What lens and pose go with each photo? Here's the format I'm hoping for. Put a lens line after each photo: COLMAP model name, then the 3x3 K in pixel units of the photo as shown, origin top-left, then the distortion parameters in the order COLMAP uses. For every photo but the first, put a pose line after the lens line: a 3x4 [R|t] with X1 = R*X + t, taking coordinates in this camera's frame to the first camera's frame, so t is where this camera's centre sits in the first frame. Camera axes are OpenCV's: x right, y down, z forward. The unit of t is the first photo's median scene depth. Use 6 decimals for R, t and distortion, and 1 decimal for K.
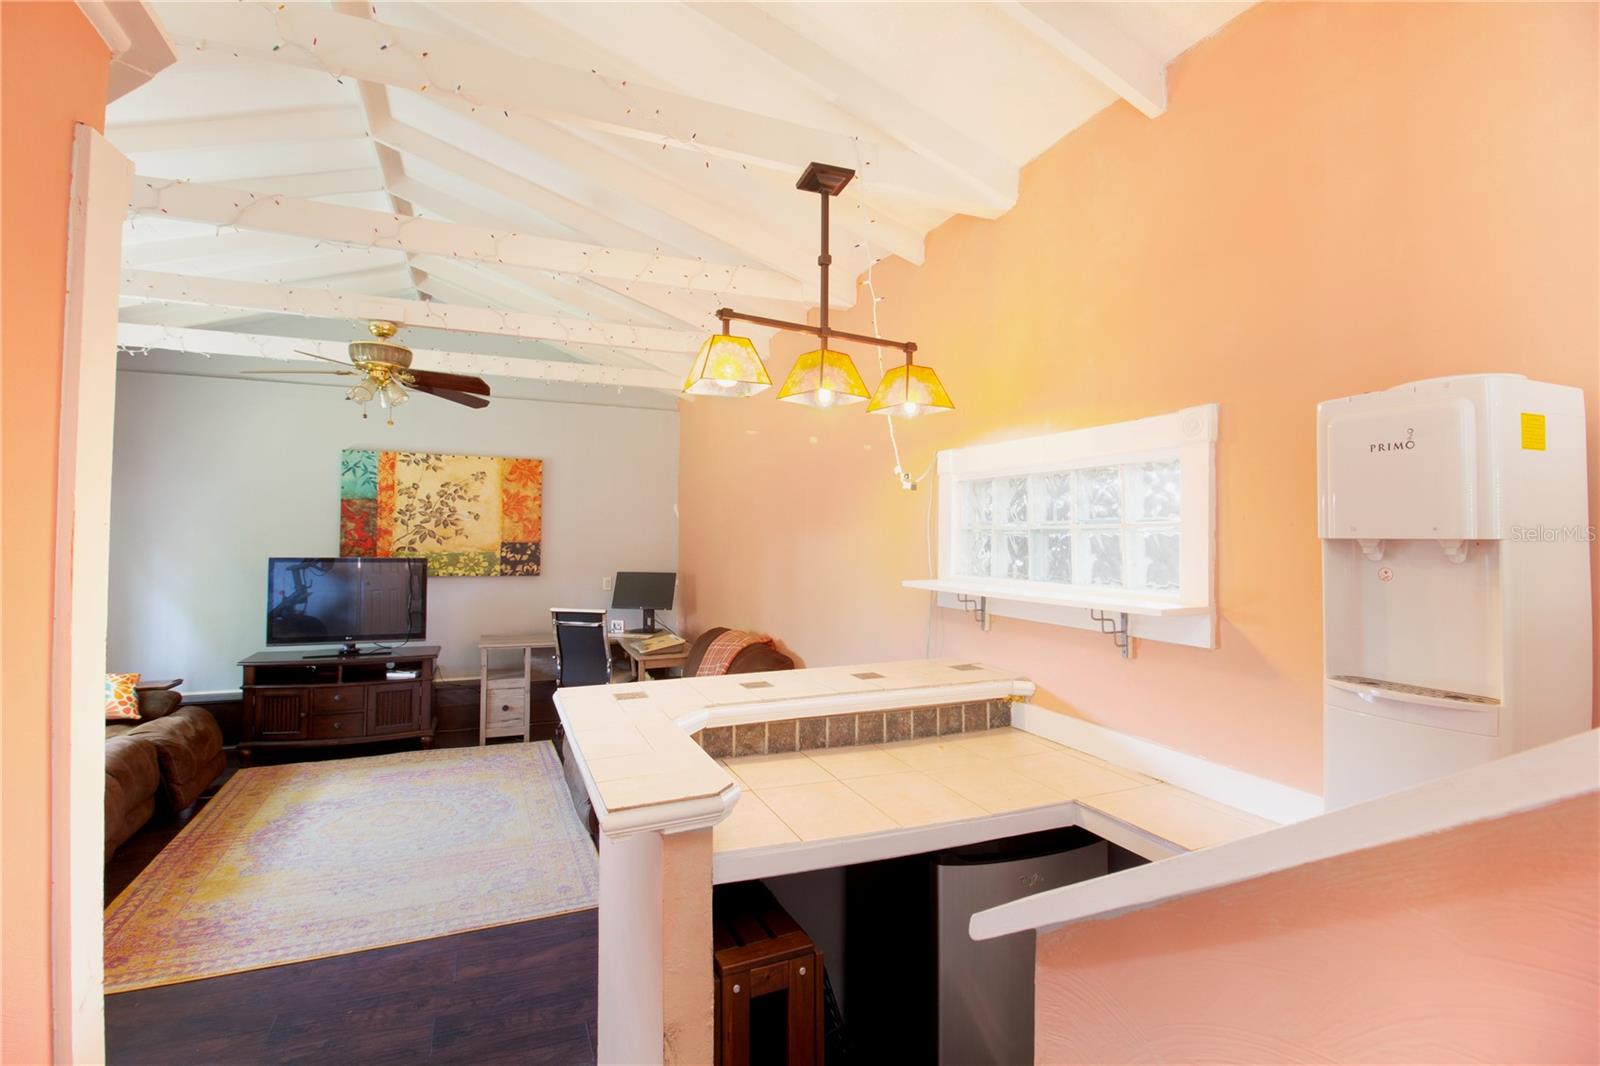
lens RADIAL K [[734.4, 0, 799.6], [0, 734.4, 520.4], [0, 0, 1]] dist [-0.003731, -0.010510]
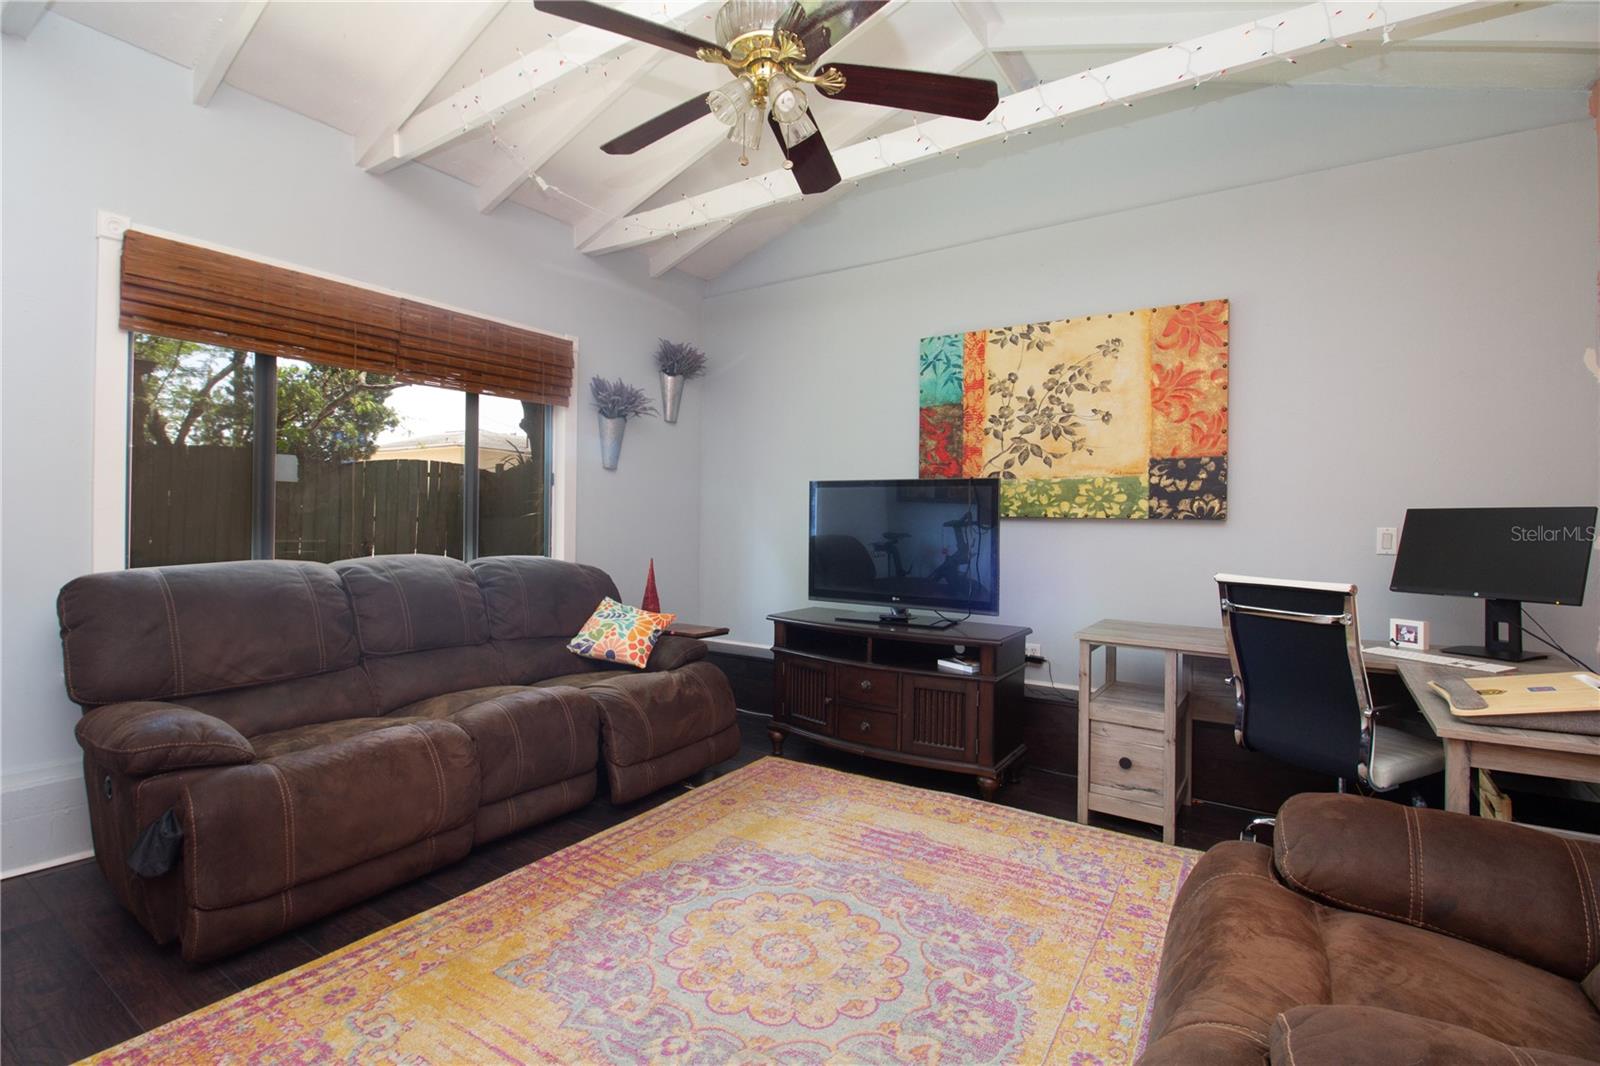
lens RADIAL K [[734.4, 0, 786.3], [0, 734.4, 520.3], [0, 0, 1]] dist [-0.003731, -0.010510]
pose [[0.539947, -0.004518, -0.841687, -0.089732], [0.013613, 0.999902, 0.003365, 0.075472], [0.841589, -0.013274, 0.539955, 0.490281]]
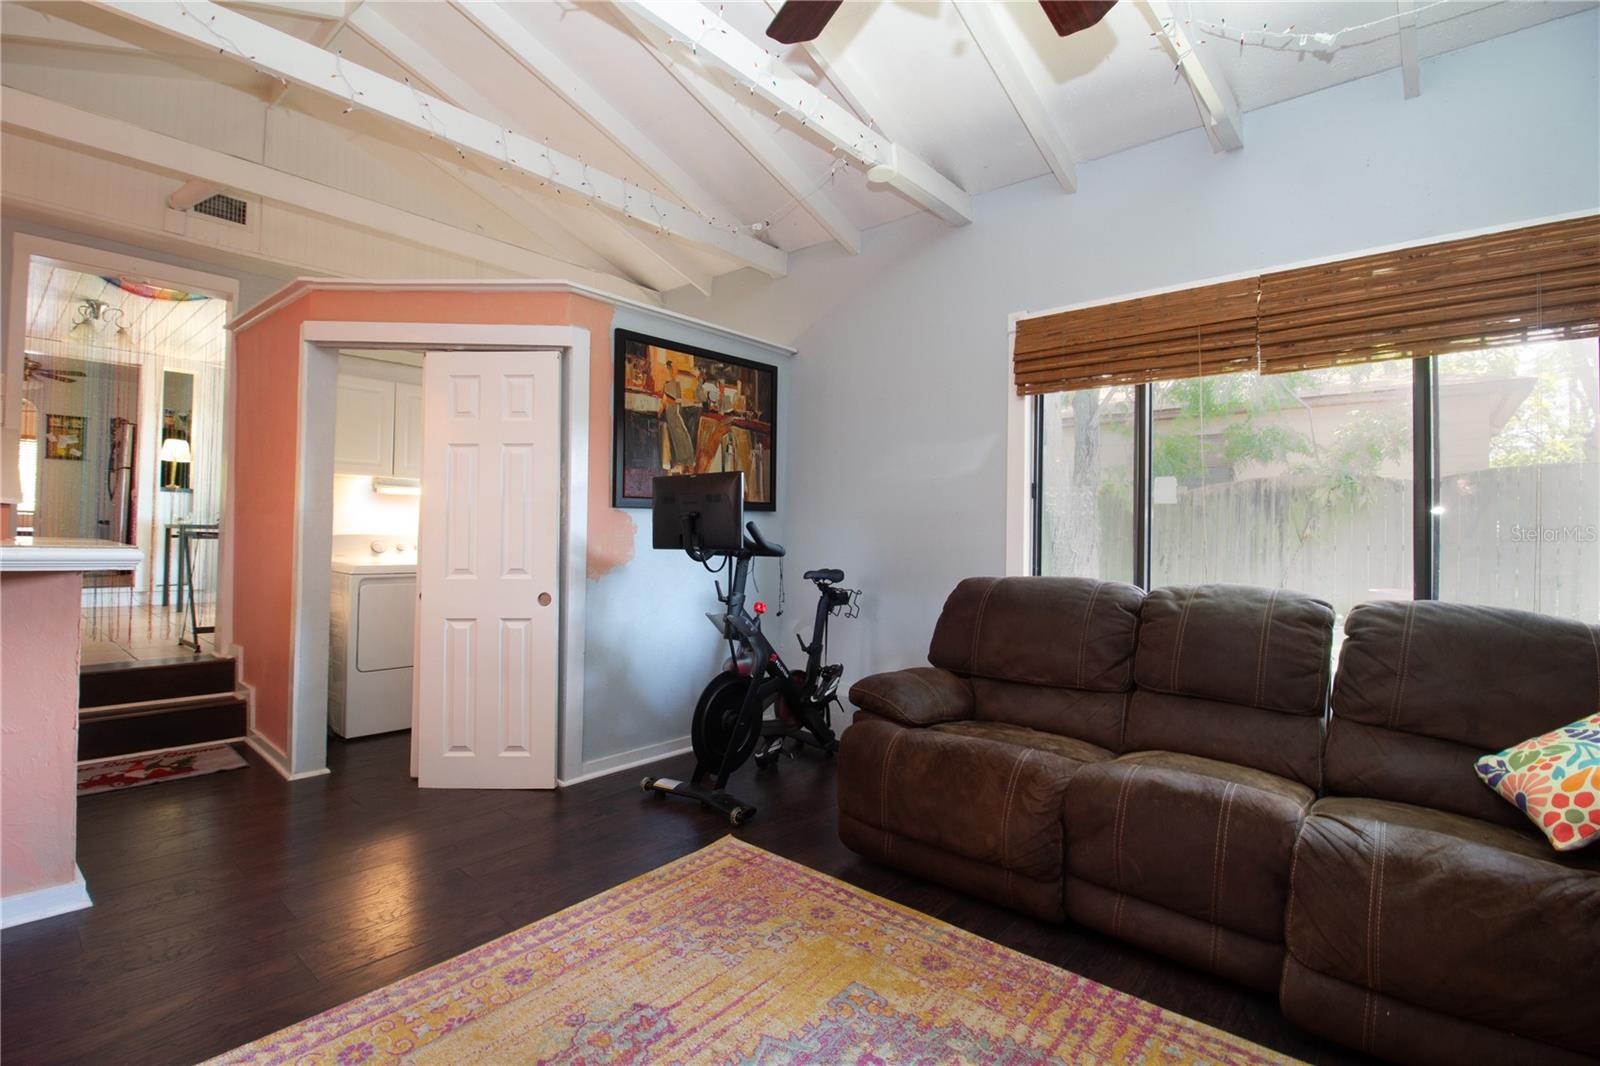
lens RADIAL K [[734.4, 0, 799.3], [0, 734.4, 525.8], [0, 0, 1]] dist [-0.003731, -0.010510]
pose [[-0.901196, -0.030852, -0.432313, -0.260632], [-0.014939, 0.999082, -0.040156, 0.085480], [0.433155, -0.029730, -0.900829, 0.834025]]
